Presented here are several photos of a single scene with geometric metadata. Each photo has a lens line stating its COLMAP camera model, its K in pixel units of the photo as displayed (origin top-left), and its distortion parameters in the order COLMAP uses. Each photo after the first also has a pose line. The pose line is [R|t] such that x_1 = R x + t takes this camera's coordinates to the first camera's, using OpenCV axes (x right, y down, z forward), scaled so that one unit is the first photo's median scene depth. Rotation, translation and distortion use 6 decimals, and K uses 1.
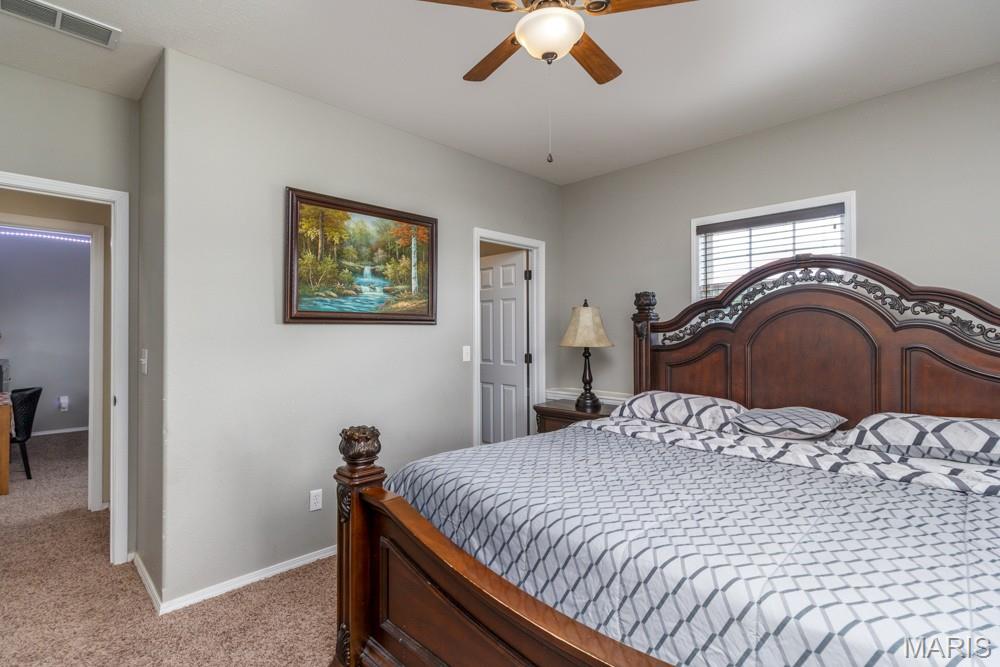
lens RADIAL K [[473.7, 0, 500.6], [0, 473.7, 336.0], [0, 0, 1]] dist [0.000618, 0.000517]
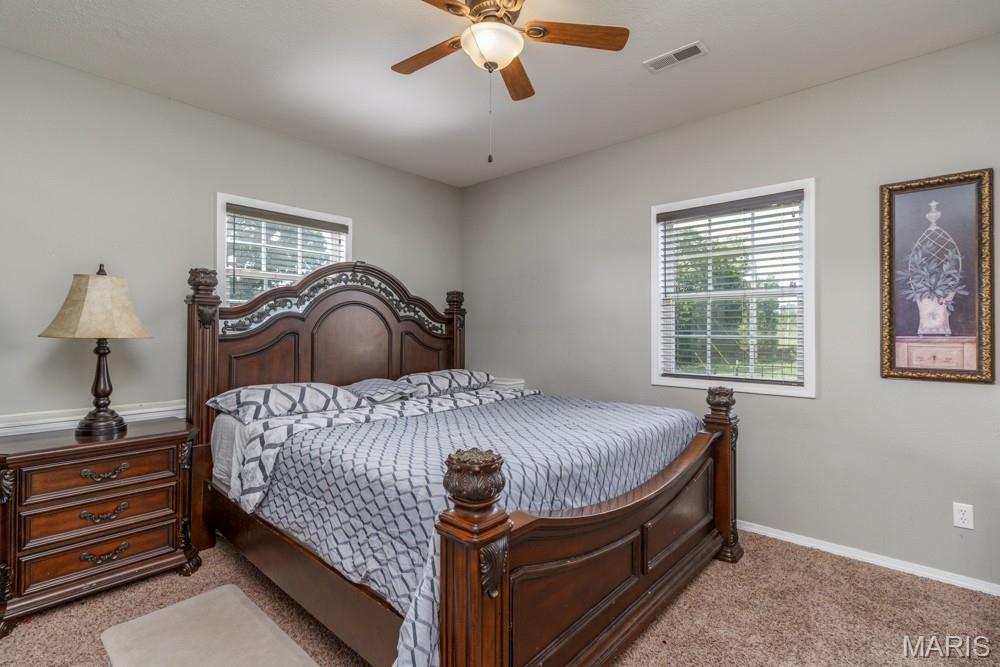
lens RADIAL K [[473.7, 0, 500.6], [0, 473.7, 336.0], [0, 0, 1]] dist [0.000618, 0.000517]
pose [[-0.045992, -0.012103, 0.998868, -0.608375], [-0.003138, 0.999923, 0.011971, 0.011691], [-0.998937, -0.002584, -0.046027, 0.614424]]
